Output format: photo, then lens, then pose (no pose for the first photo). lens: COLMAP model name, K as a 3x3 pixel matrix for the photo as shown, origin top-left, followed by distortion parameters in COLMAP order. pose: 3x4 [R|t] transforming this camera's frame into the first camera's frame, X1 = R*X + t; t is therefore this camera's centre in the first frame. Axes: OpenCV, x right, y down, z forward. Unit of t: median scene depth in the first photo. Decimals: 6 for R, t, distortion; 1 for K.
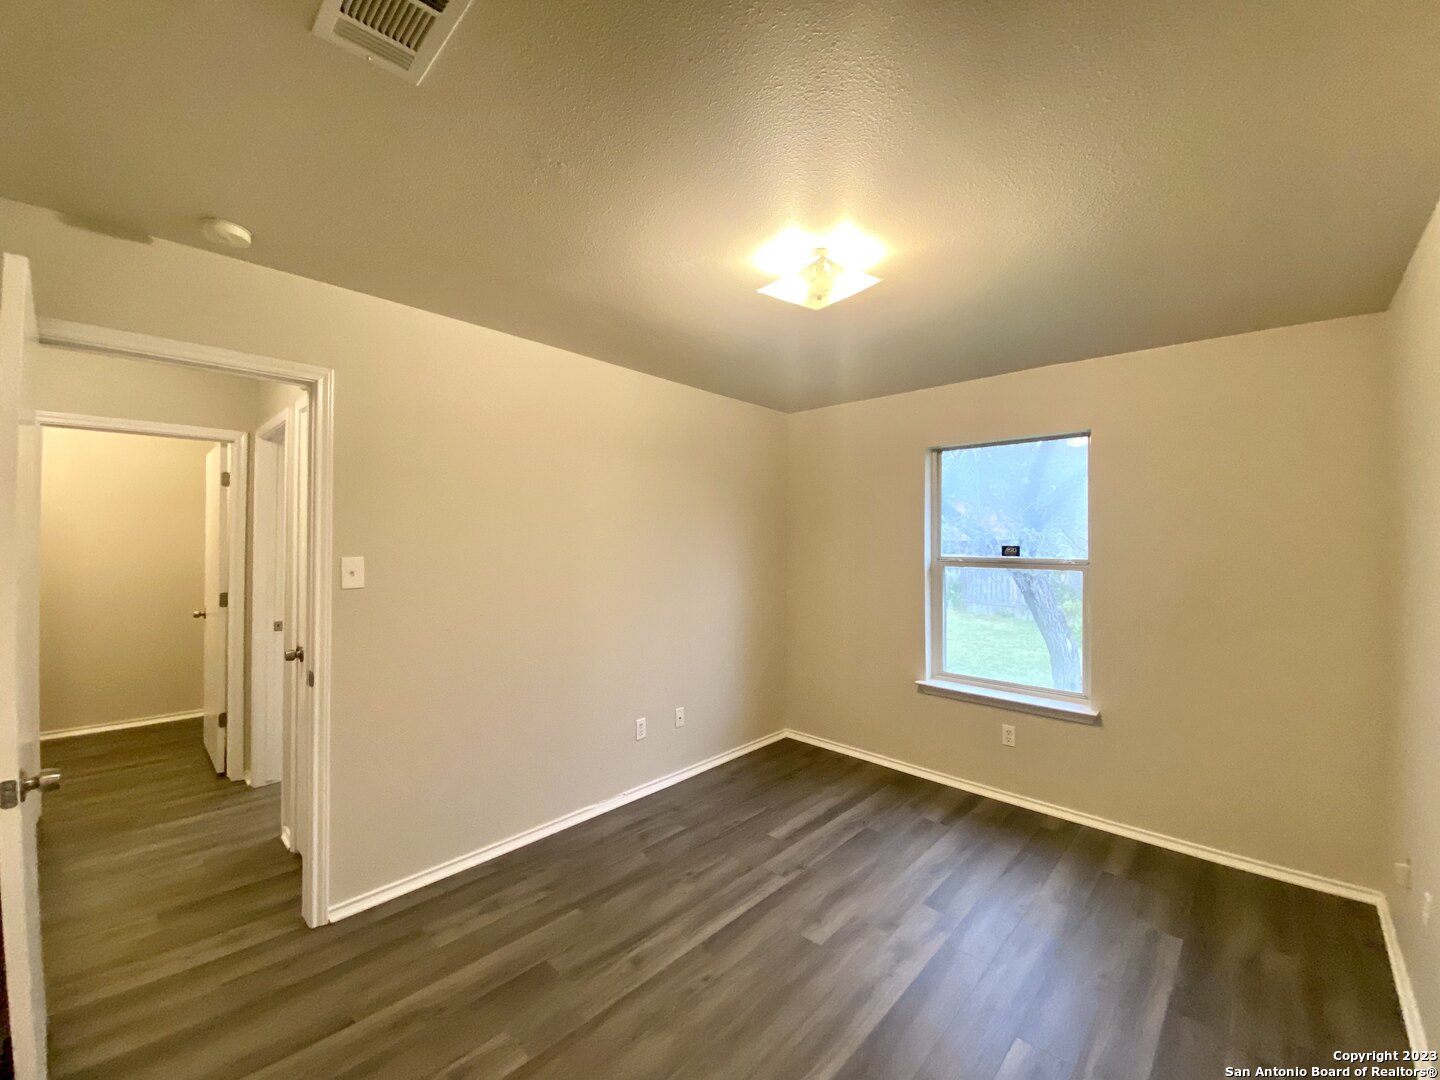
lens RADIAL K [[580.0, 0, 719.4], [0, 580.0, 533.4], [0, 0, 1]] dist [0.026211, -0.020521]
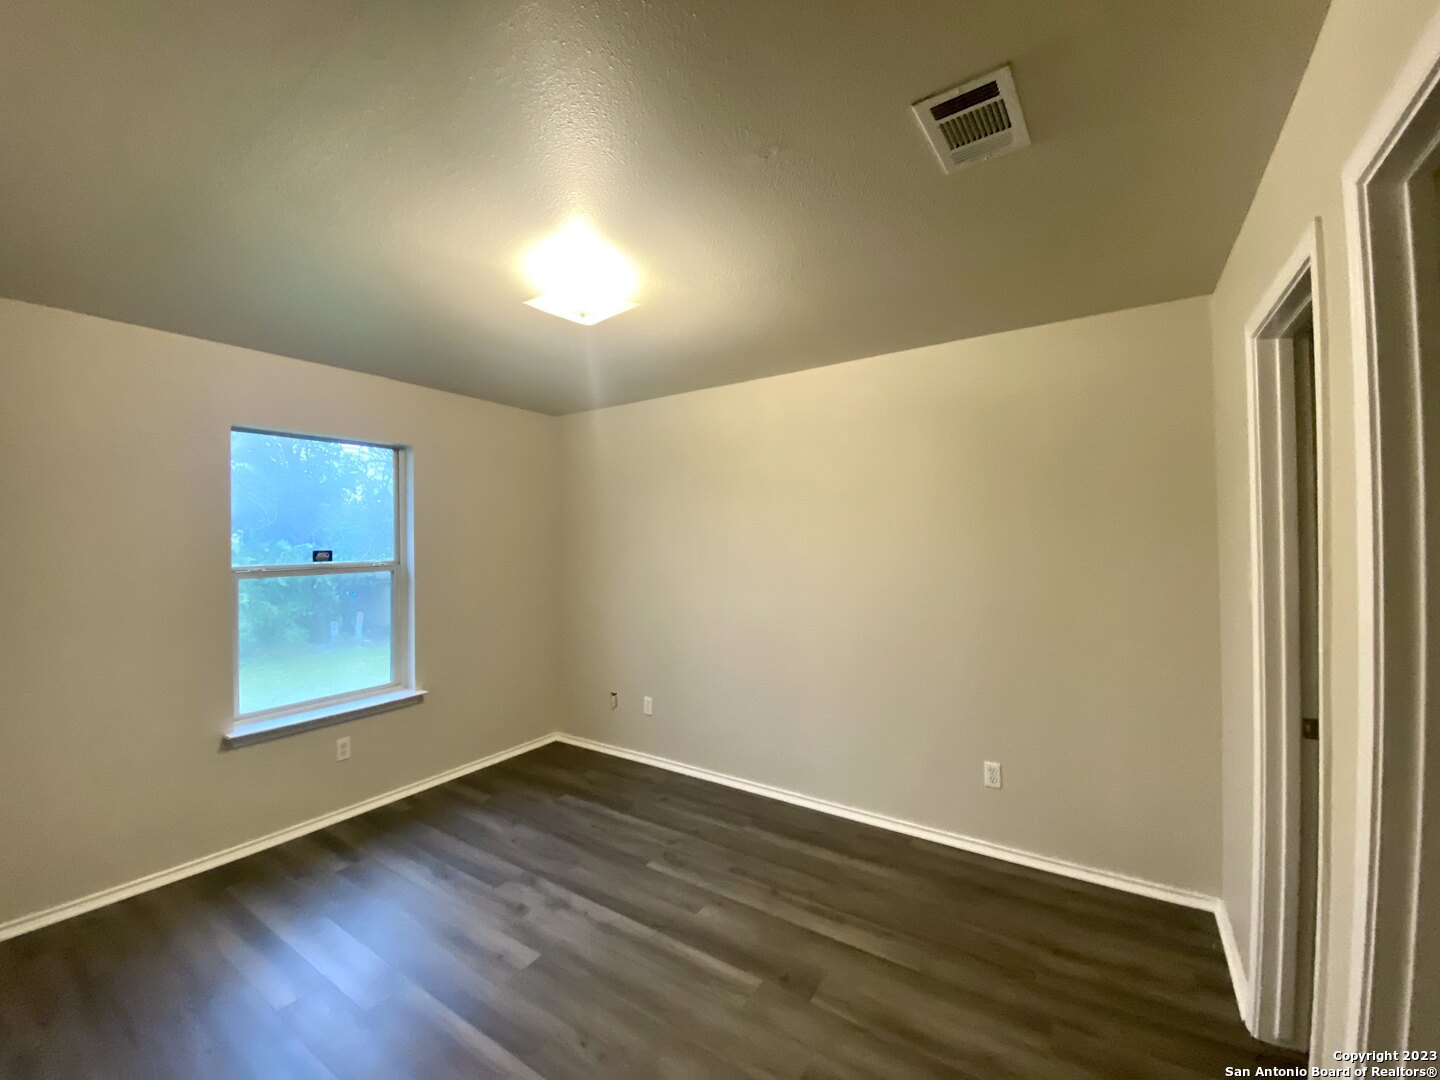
lens RADIAL K [[580.0, 0, 719.4], [0, 580.0, 533.4], [0, 0, 1]] dist [0.026211, -0.020521]
pose [[-0.164123, 0.004523, 0.986430, -0.564439], [0.000797, 0.999990, -0.004453, -0.001051], [-0.986440, 0.000055, -0.164124, 0.573847]]
